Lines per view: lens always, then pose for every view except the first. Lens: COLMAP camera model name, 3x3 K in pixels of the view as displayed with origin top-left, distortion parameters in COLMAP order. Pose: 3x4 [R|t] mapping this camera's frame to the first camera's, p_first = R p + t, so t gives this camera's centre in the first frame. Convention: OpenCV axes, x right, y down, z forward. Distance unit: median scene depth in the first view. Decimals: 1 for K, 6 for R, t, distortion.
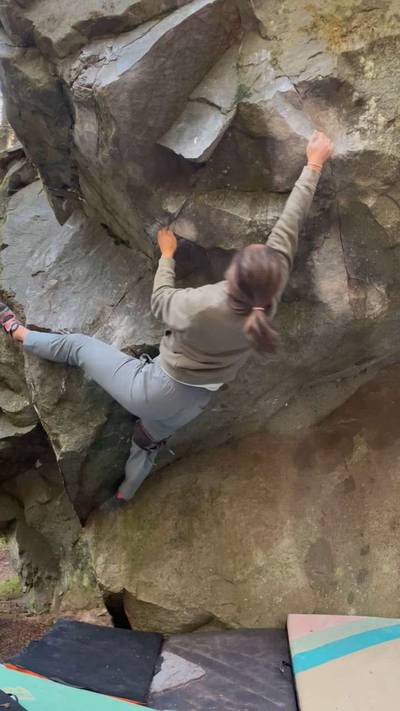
lens RADIAL K [[604.7, 0, 204.4], [0, 604.7, 355.8], [0, 0, 1]] dist [0.109012, -0.187496]
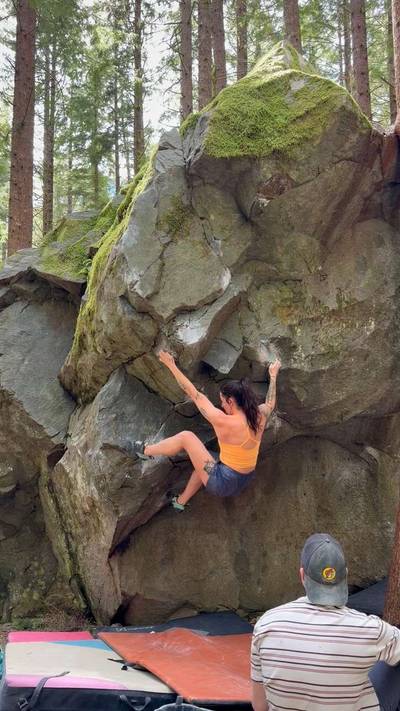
lens RADIAL K [[604.7, 0, 202.5], [0, 604.7, 355.0], [0, 0, 1]] dist [0.109012, -0.187496]
pose [[0.930522, 0.014592, 0.365946, -0.658993], [-0.016400, 0.999864, 0.001832, -0.306418], [-0.365869, -0.007706, 0.930634, -0.688212]]
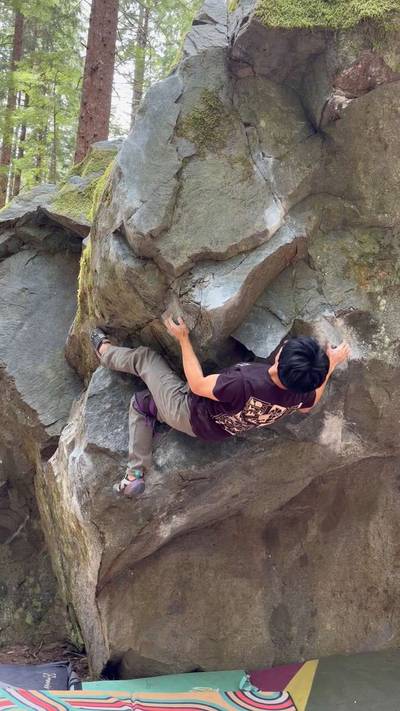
lens RADIAL K [[655.4, 0, 198.3], [0, 655.4, 356.0], [0, 0, 1]] dist [0.021897, 0.000000]
pose [[0.968769, 0.077142, 0.235661, -0.399900], [-0.086328, 0.995848, 0.028897, -0.282209], [-0.232454, -0.048338, 0.971406, -0.316583]]
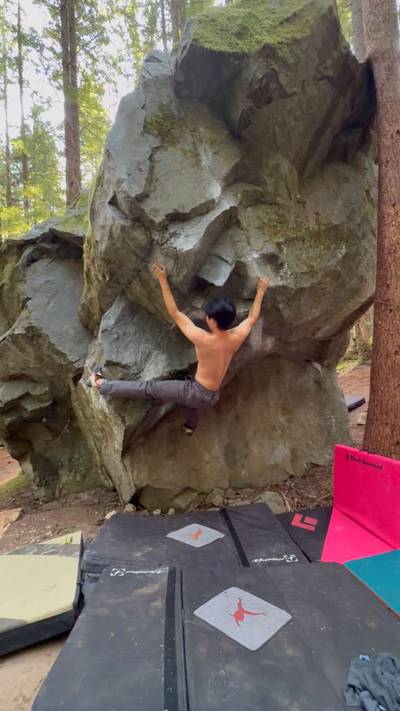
lens RADIAL K [[310.9, 0, 201.4], [0, 310.9, 357.0], [0, 0, 1]] dist [-0.008745, 0.002197]
pose [[0.910401, -0.052037, 0.410441, -0.413725], [0.017875, 0.996080, 0.086637, -0.137527], [-0.413341, -0.071538, 0.907762, 0.030459]]
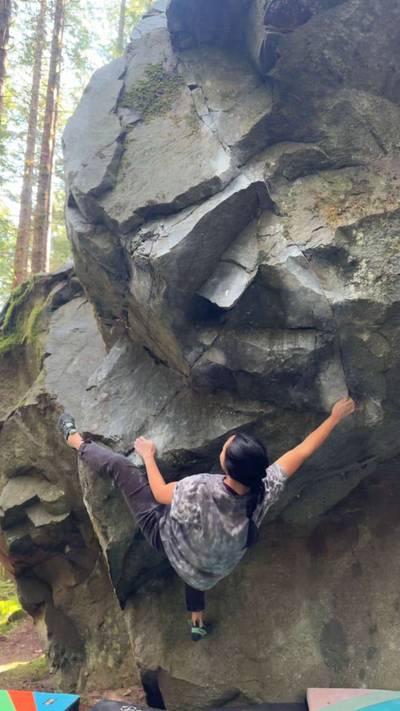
lens RADIAL K [[583.5, 0, 199.5], [0, 583.5, 357.2], [0, 0, 1]] dist [0.105547, -0.188347]
pose [[0.999950, -0.008100, -0.005833, -0.053048], [0.007283, 0.991673, -0.128573, -0.047131], [0.006826, 0.128525, 0.991683, -0.166729]]
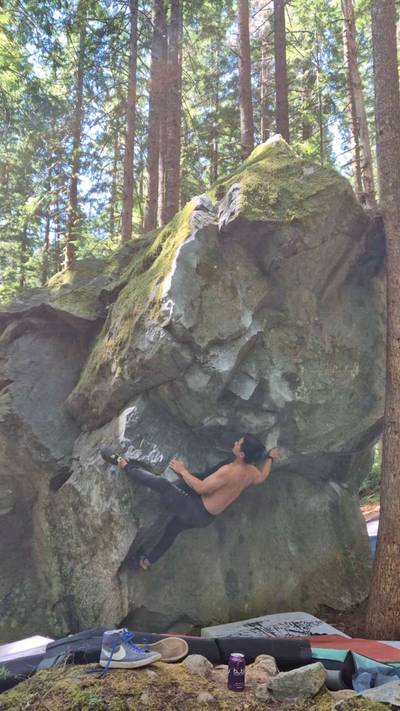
lens RADIAL K [[583.5, 0, 204.7], [0, 583.5, 352.6], [0, 0, 1]] dist [0.105547, -0.188347]
pose [[0.856598, 0.115001, 0.503006, -1.047697], [-0.062157, 0.990746, -0.120661, -0.173387], [-0.512227, 0.072093, 0.855819, -0.703993]]
